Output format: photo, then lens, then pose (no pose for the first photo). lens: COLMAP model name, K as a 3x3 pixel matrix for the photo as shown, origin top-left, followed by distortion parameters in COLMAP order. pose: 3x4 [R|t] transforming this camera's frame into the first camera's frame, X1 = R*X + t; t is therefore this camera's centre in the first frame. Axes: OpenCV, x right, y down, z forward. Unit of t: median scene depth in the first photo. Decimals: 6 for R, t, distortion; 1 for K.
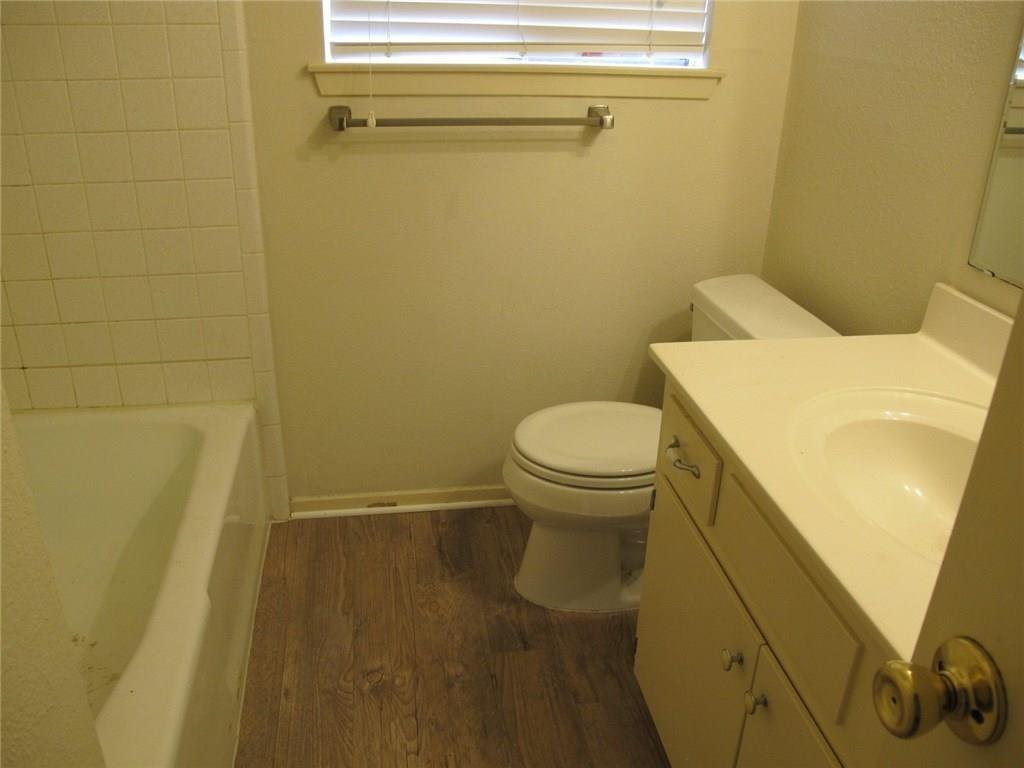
lens RADIAL K [[854.4, 0, 509.2], [0, 854.4, 386.9], [0, 0, 1]] dist [-0.141690, 0.101871]
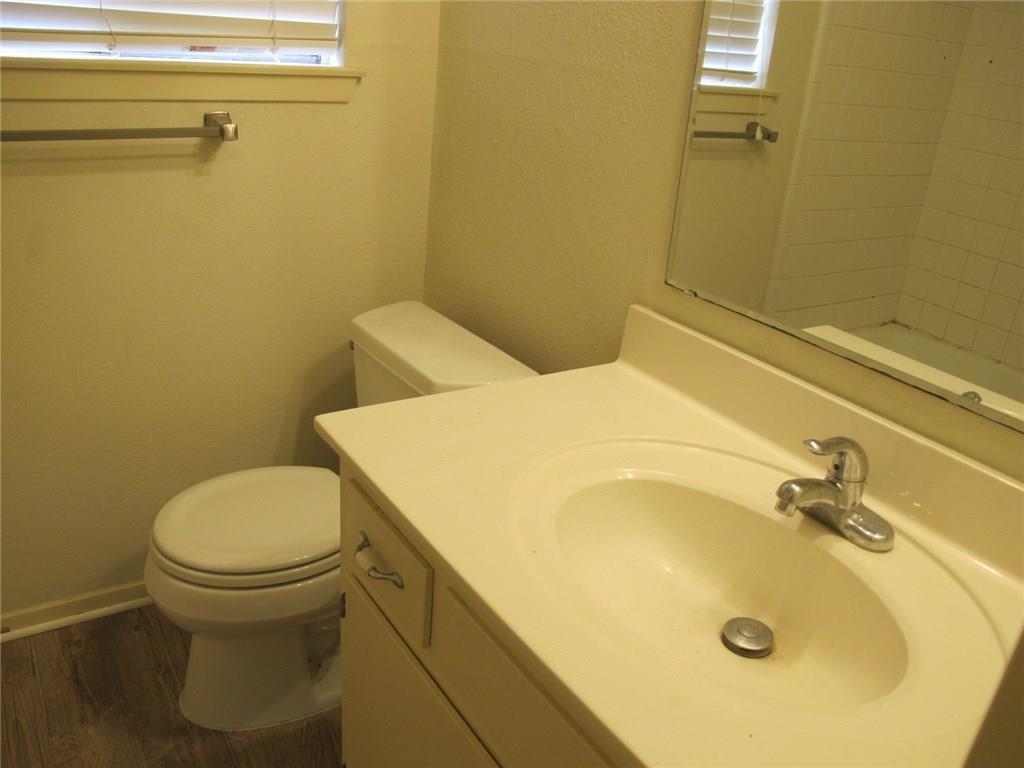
lens RADIAL K [[854.4, 0, 509.2], [0, 854.4, 386.9], [0, 0, 1]] dist [-0.141690, 0.101871]
pose [[0.912145, -0.112641, 0.394086, 0.017909], [0.115161, 0.993196, 0.017335, -0.051411], [-0.393357, 0.029571, 0.918910, 0.157006]]
